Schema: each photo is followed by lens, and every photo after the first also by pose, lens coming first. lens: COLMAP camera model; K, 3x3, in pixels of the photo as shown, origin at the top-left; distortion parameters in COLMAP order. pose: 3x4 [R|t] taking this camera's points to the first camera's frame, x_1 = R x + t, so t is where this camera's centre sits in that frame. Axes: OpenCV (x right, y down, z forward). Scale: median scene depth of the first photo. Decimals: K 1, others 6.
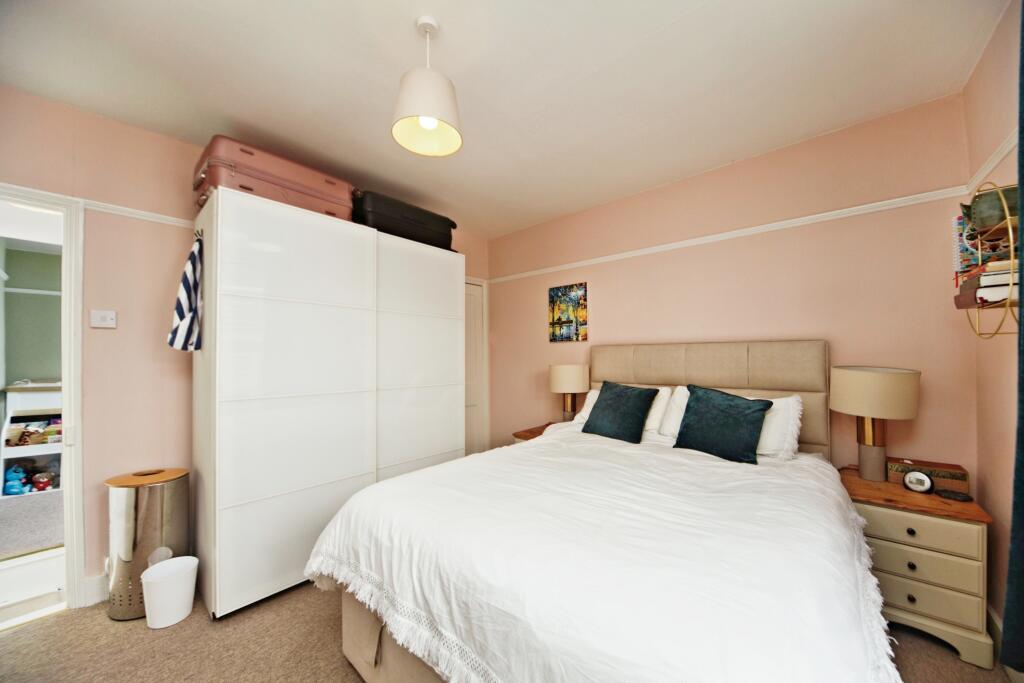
lens RADIAL K [[363.2, 0, 521.9], [0, 363.2, 349.9], [0, 0, 1]] dist [-0.015472, 0.000001]
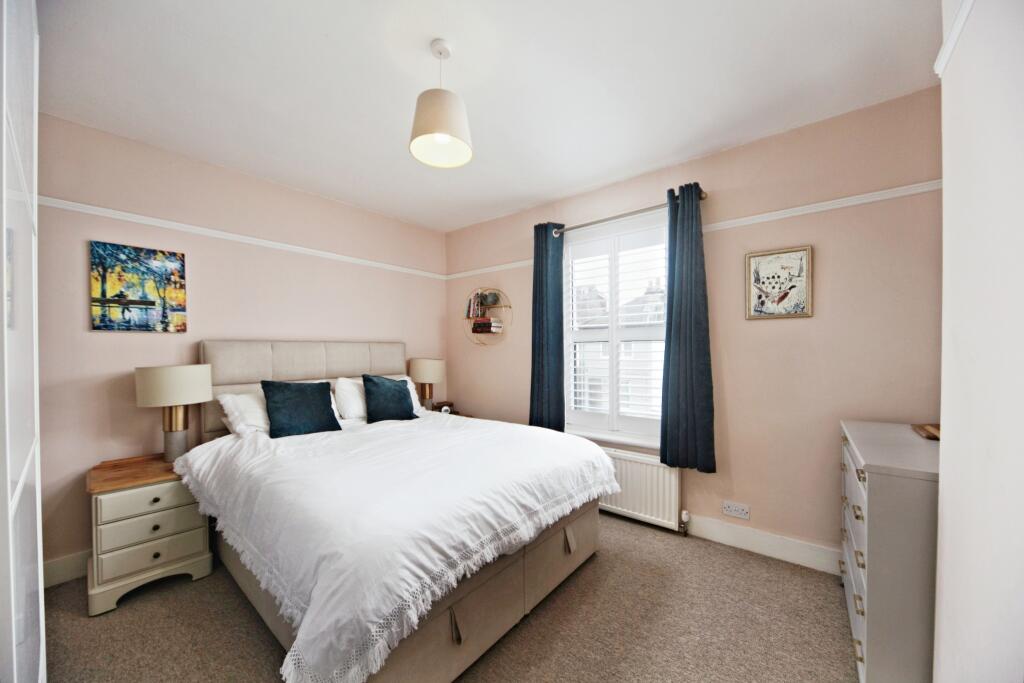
lens RADIAL K [[363.2, 0, 521.9], [0, 363.2, 349.9], [0, 0, 1]] dist [-0.015472, 0.000001]
pose [[-0.038808, 0.008704, 0.999209, -0.564975], [-0.008869, 0.999920, -0.009054, 0.010147], [-0.999207, -0.009213, -0.038727, 0.330281]]
